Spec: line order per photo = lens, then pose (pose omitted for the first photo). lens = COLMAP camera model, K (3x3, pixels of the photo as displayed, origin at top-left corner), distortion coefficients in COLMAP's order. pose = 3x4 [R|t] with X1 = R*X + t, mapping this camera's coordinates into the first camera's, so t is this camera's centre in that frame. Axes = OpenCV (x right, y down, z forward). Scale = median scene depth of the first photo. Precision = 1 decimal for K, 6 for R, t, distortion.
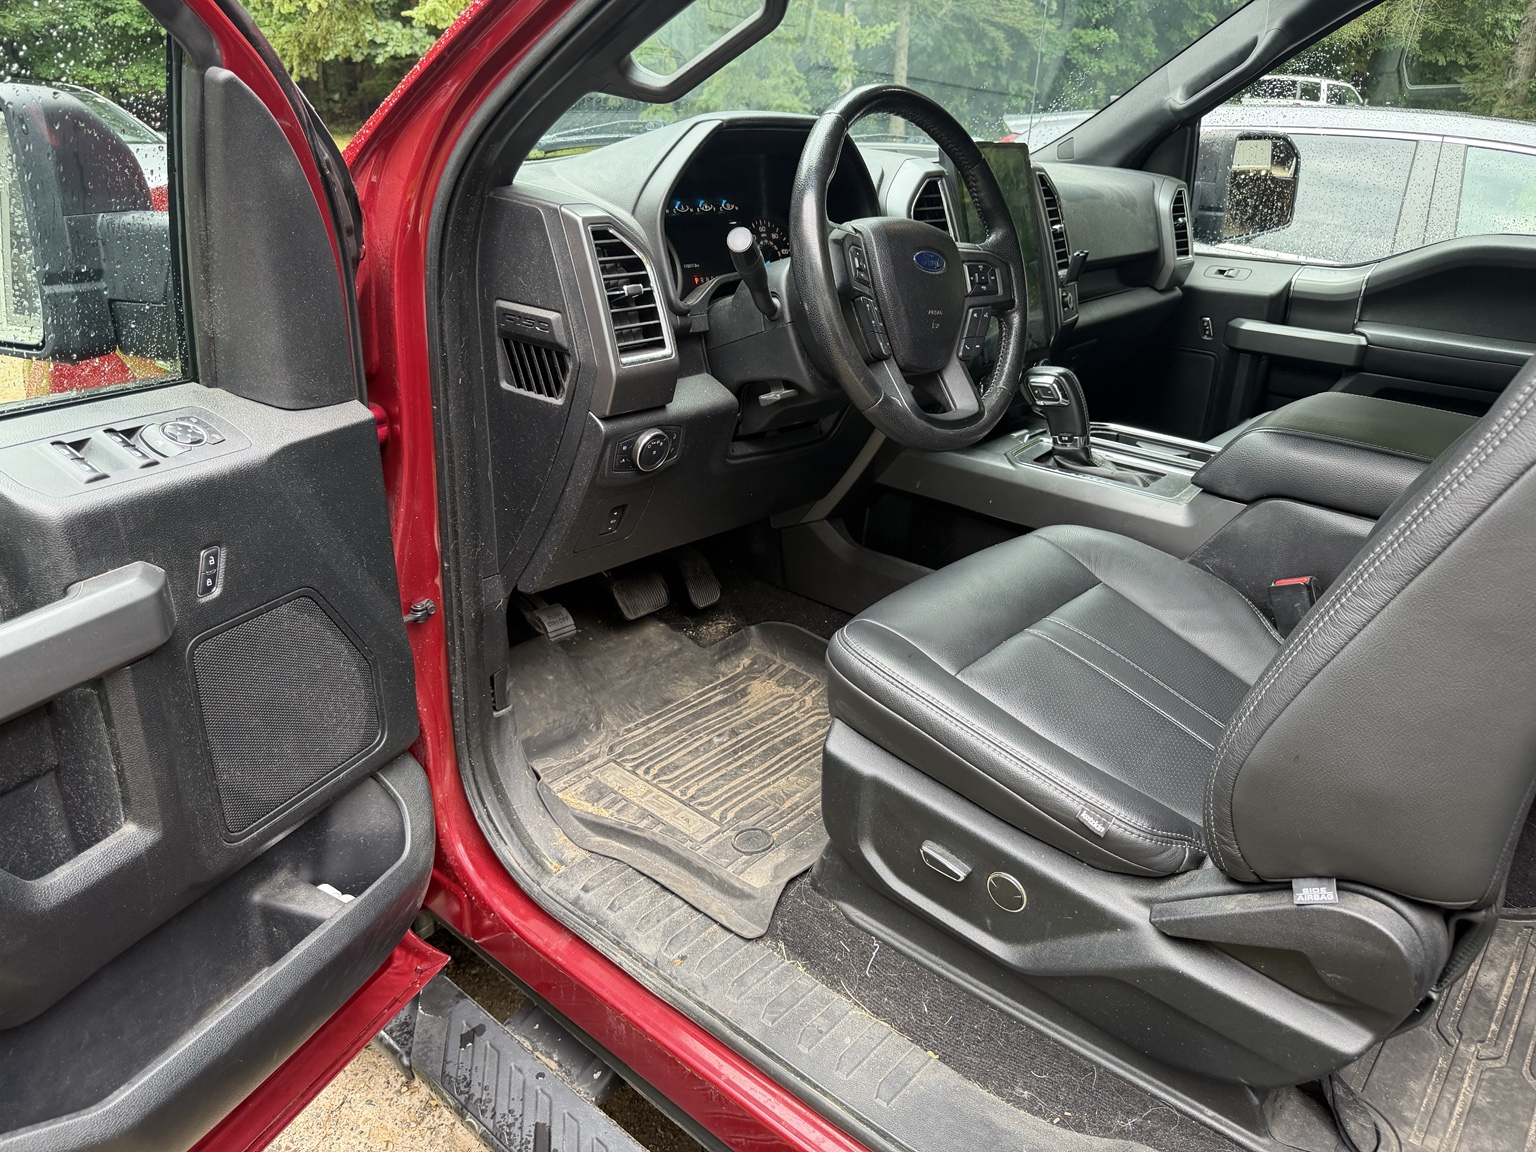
lens RADIAL K [[1107.4, 0, 764.6], [0, 1107.4, 579.6], [0, 0, 1]] dist [0.015935, -0.019657]
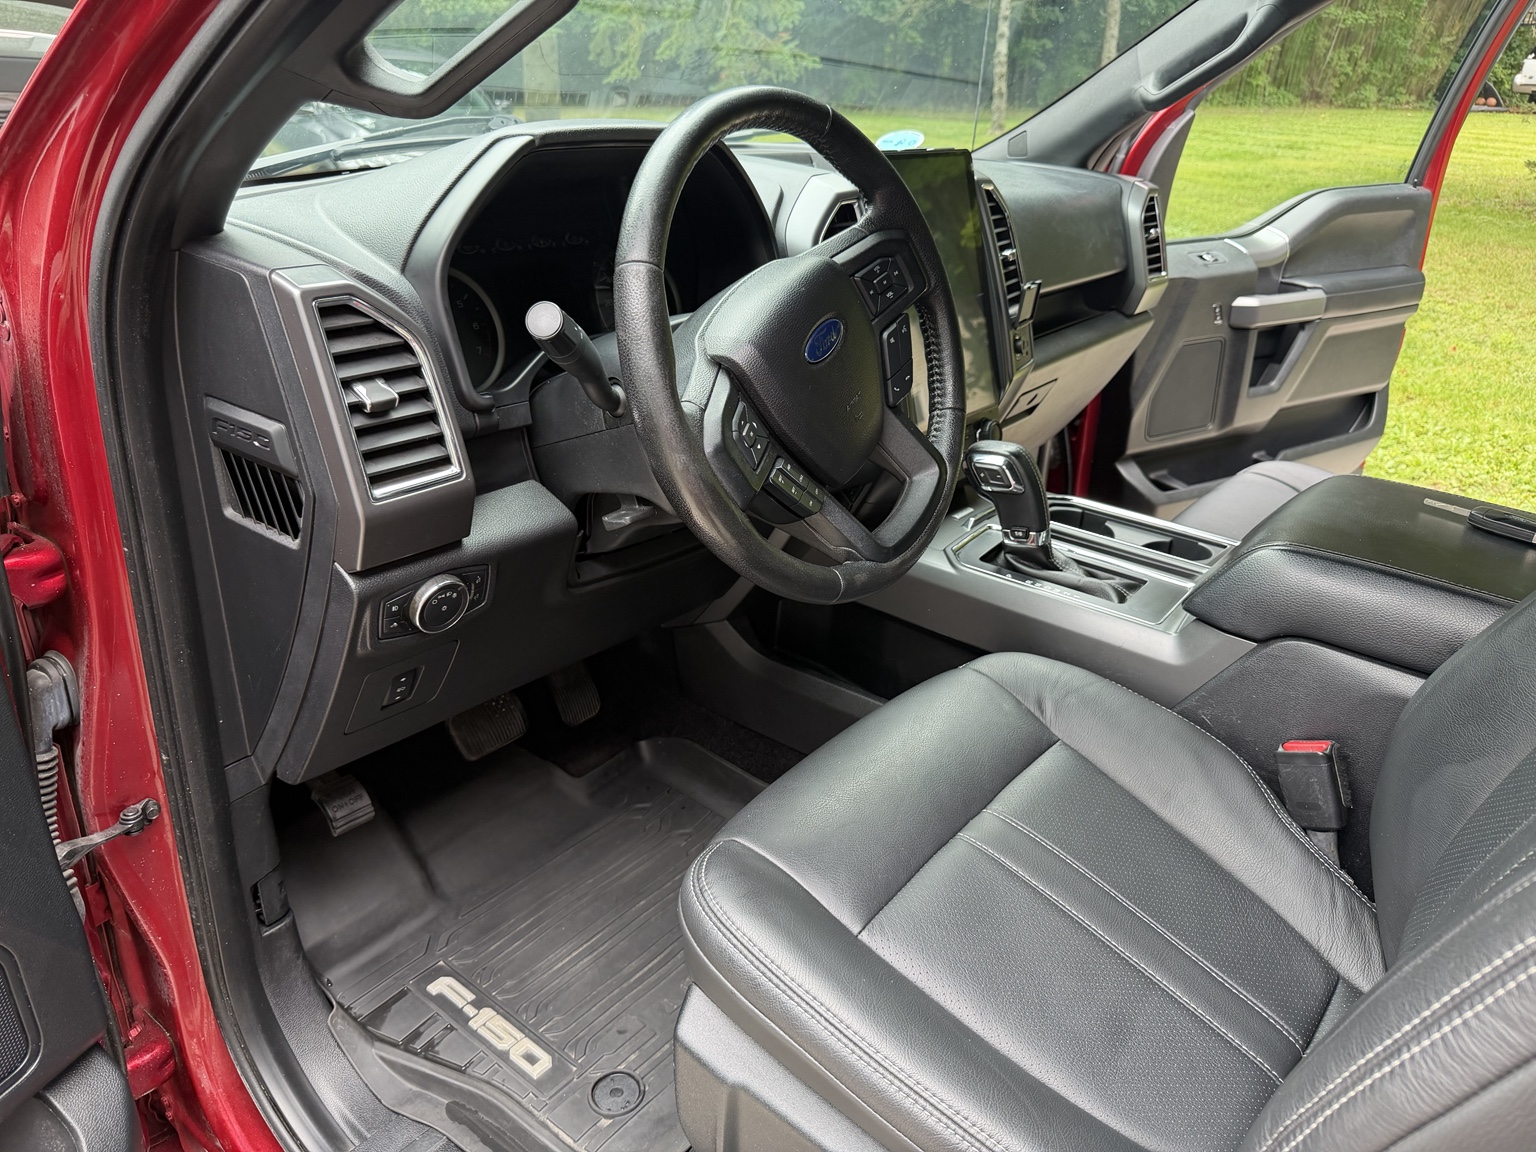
lens RADIAL K [[1107.4, 0, 762.6], [0, 1107.4, 590.2], [0, 0, 1]] dist [0.015935, -0.019657]
pose [[0.999313, -0.012928, 0.034732, 0.074087], [0.011917, 0.999504, 0.029167, -0.134502], [-0.035092, -0.028733, 0.998971, 0.264402]]
